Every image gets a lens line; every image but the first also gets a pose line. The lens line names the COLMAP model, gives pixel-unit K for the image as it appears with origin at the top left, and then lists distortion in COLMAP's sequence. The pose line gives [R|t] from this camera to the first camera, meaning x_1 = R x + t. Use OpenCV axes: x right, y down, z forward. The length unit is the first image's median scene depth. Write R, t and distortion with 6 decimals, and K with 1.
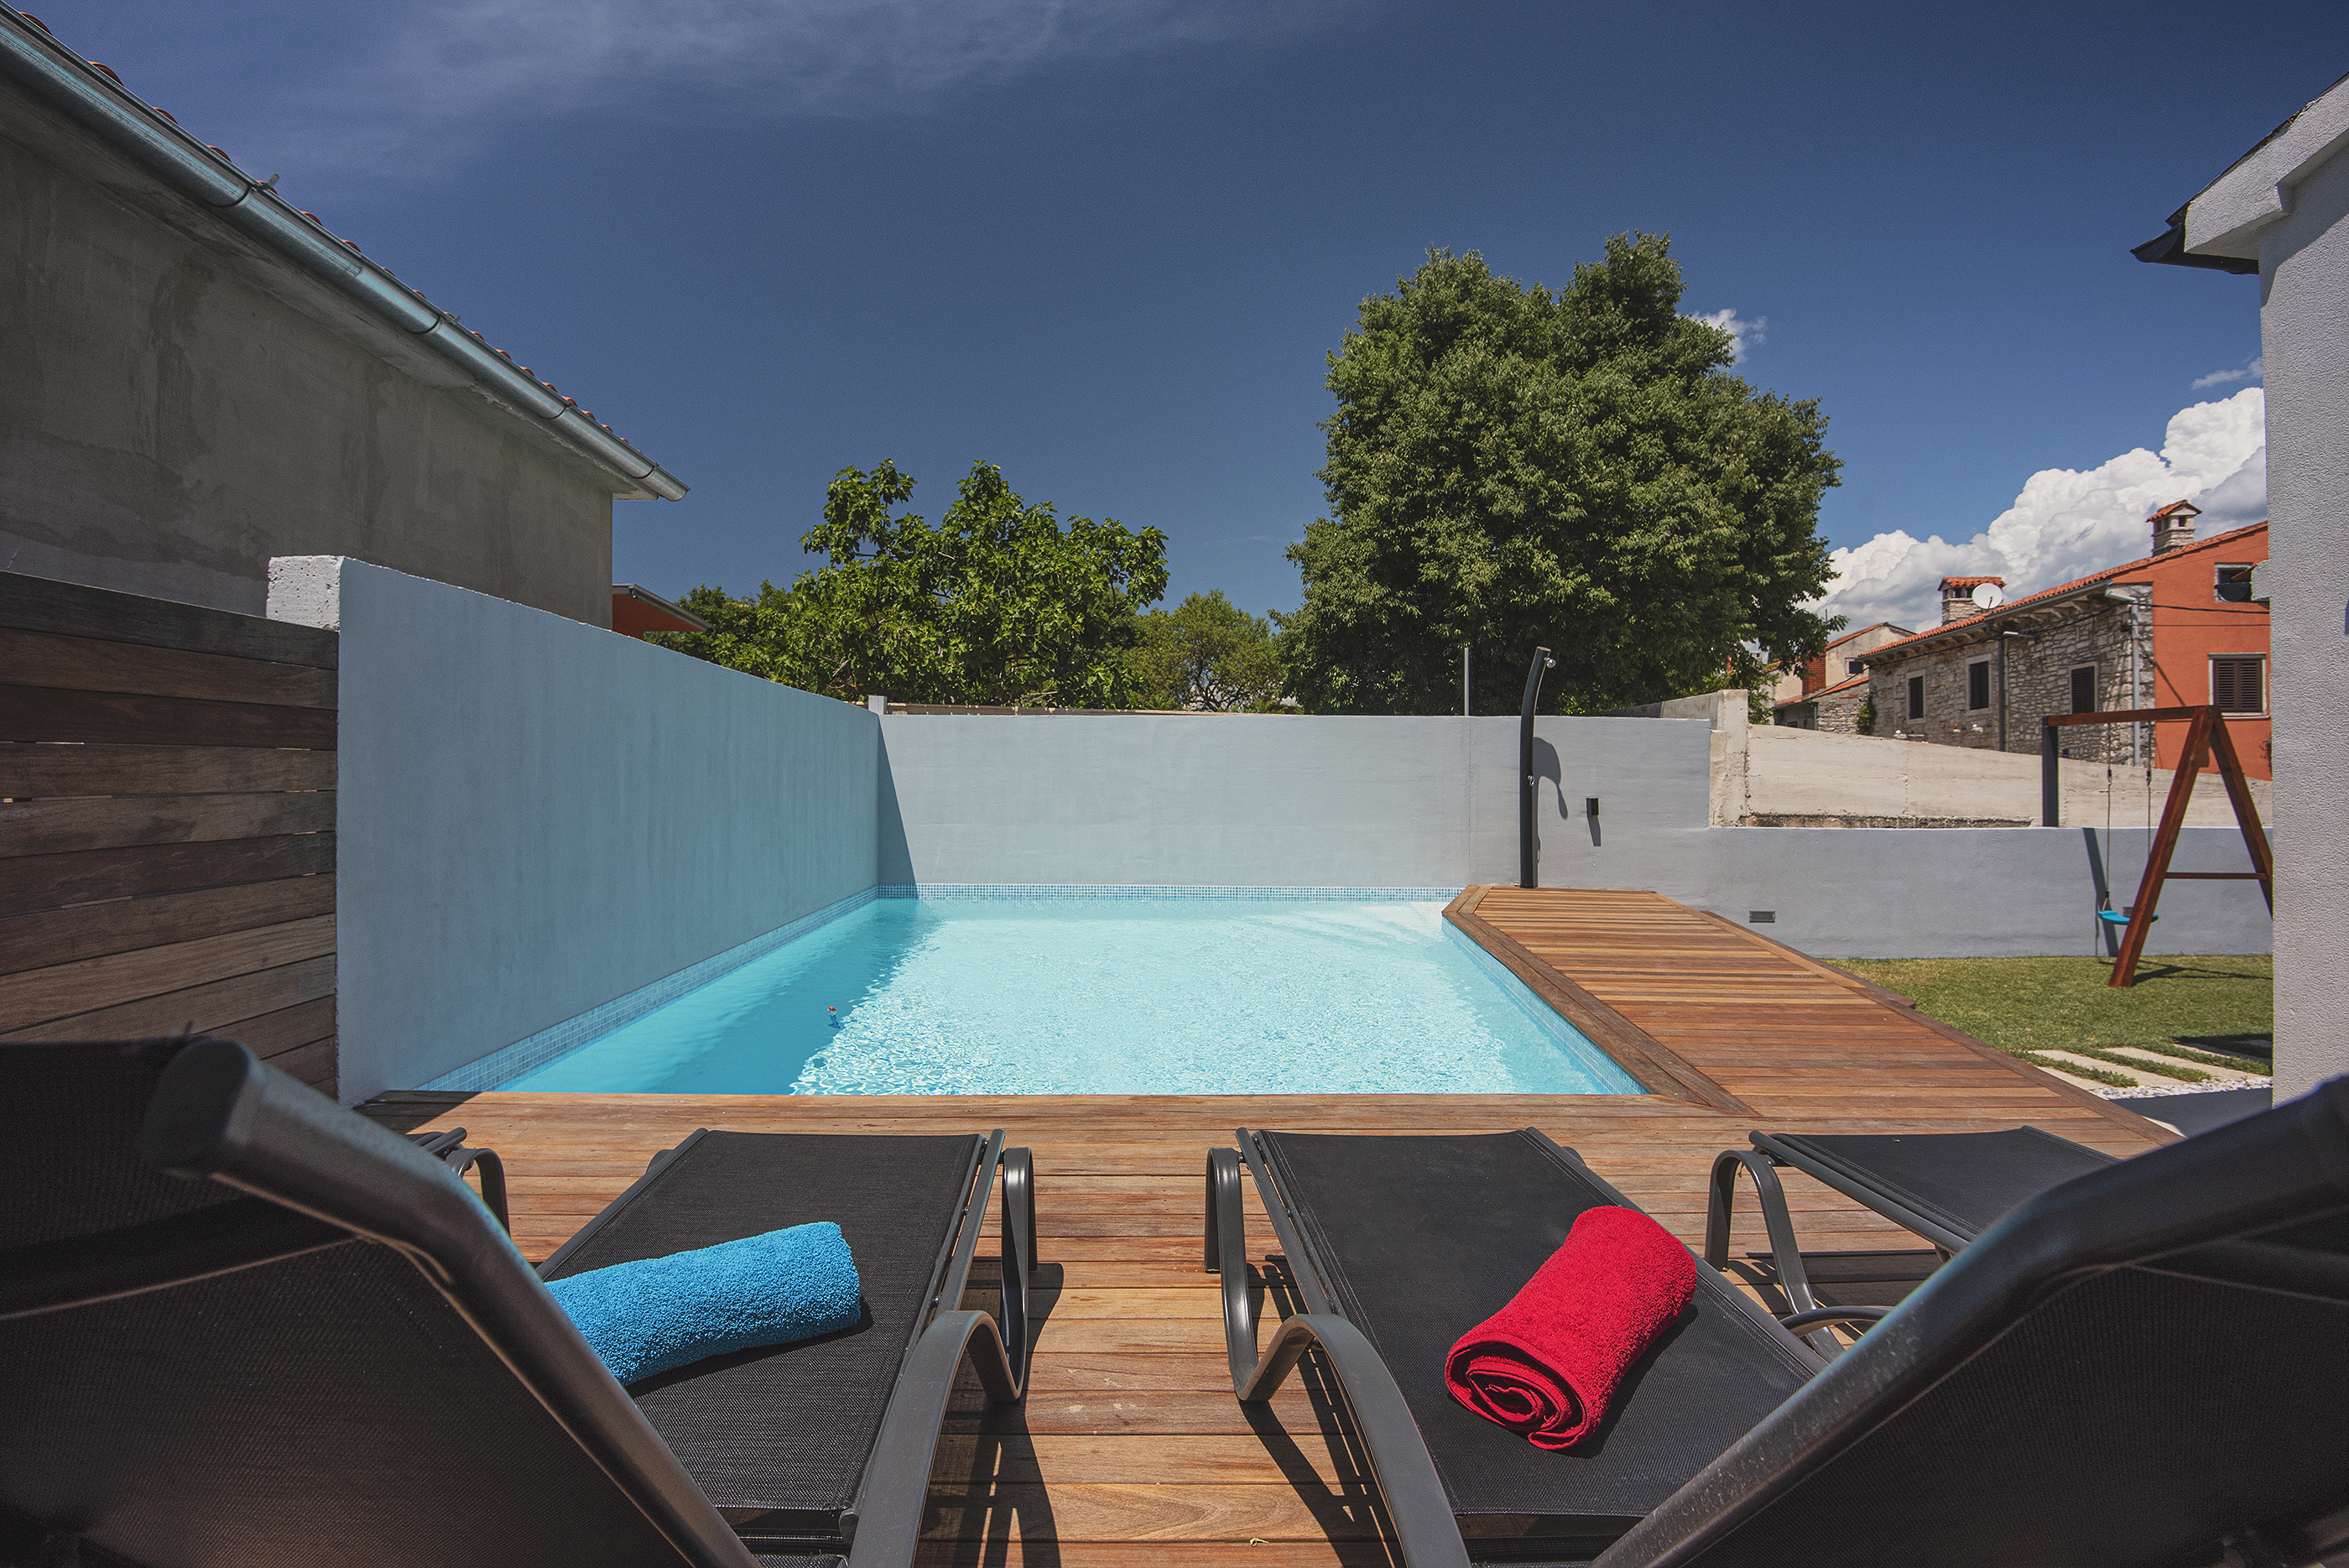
lens RADIAL K [[1077.5, 0, 1159.7], [0, 1077.5, 777.9], [0, 0, 1]] dist [-0.014896, -0.021494]
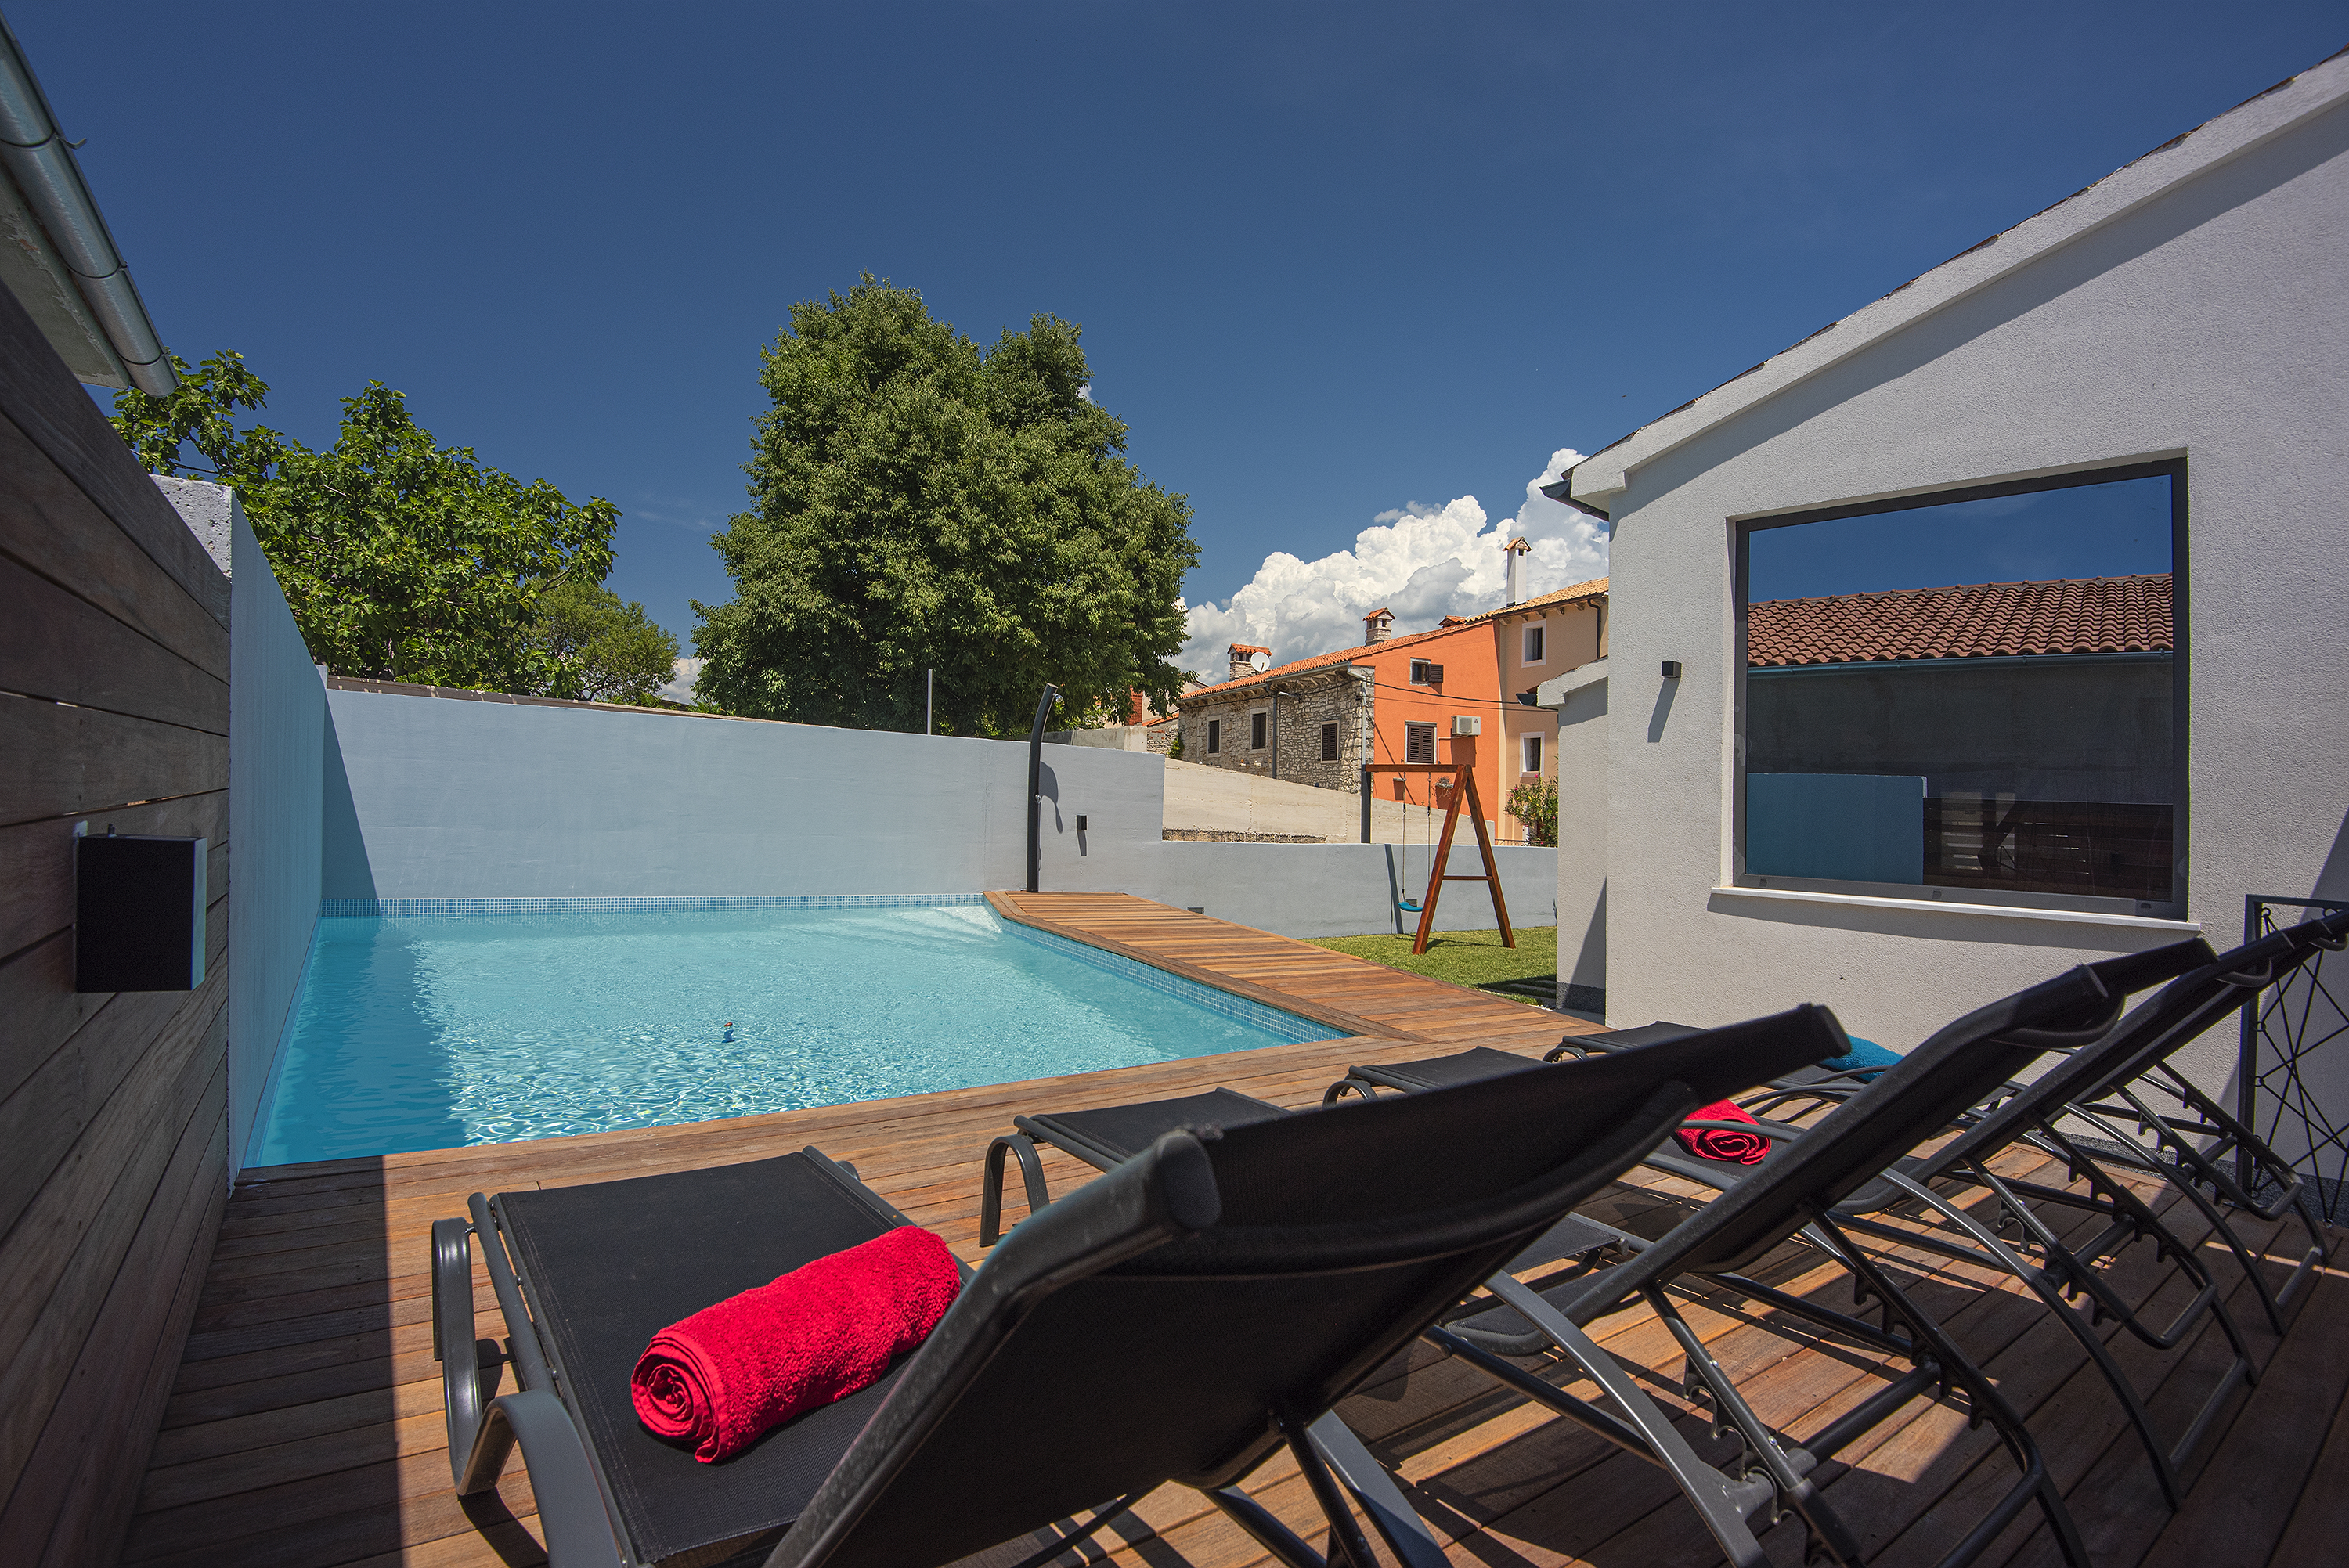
lens RADIAL K [[1077.4, 0, 1159.7], [0, 1077.4, 777.9], [0, 0, 1]] dist [-0.014896, -0.021494]
pose [[0.807423, 0.042952, 0.588408, -0.136398], [-0.041377, 0.999013, -0.016146, -0.004024], [-0.588521, -0.011310, 0.808403, -0.004319]]
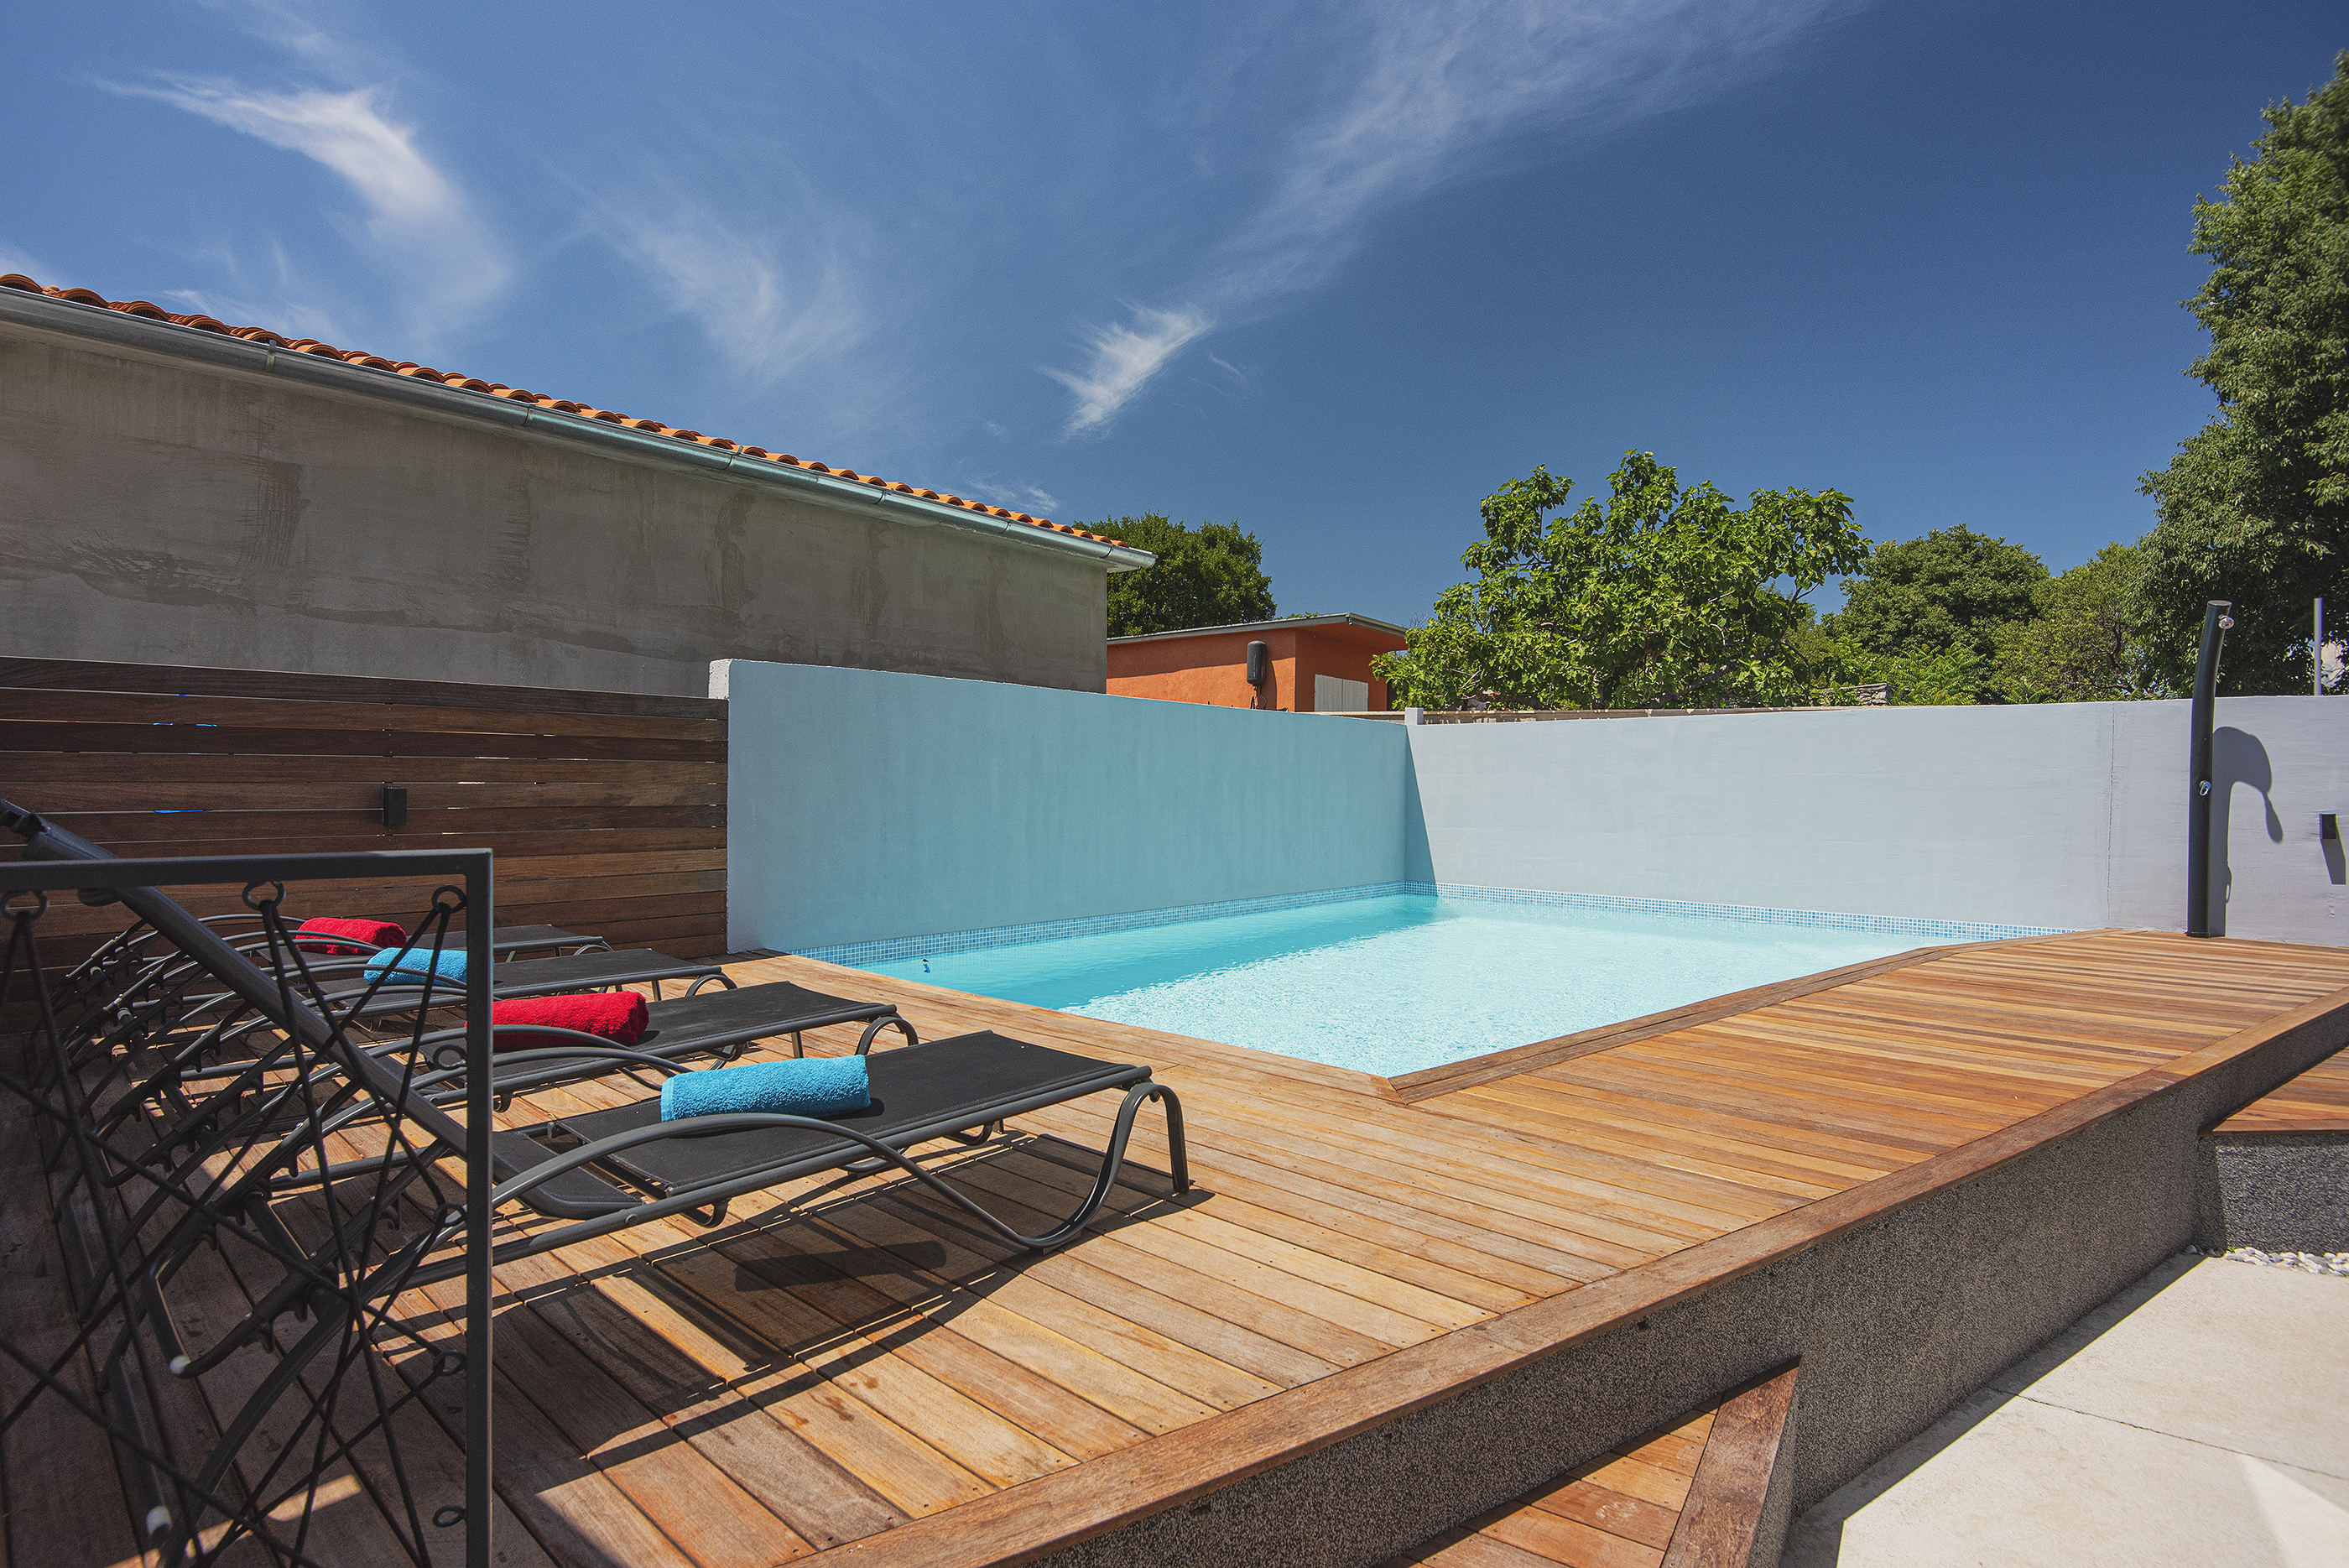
lens RADIAL K [[1077.5, 0, 1159.7], [0, 1077.5, 777.9], [0, 0, 1]] dist [-0.014896, -0.021494]
pose [[0.755645, -0.001275, -0.654980, 0.160867], [-0.003797, 0.999973, -0.006327, 0.001854], [0.654970, 0.007268, 0.755620, 0.009738]]
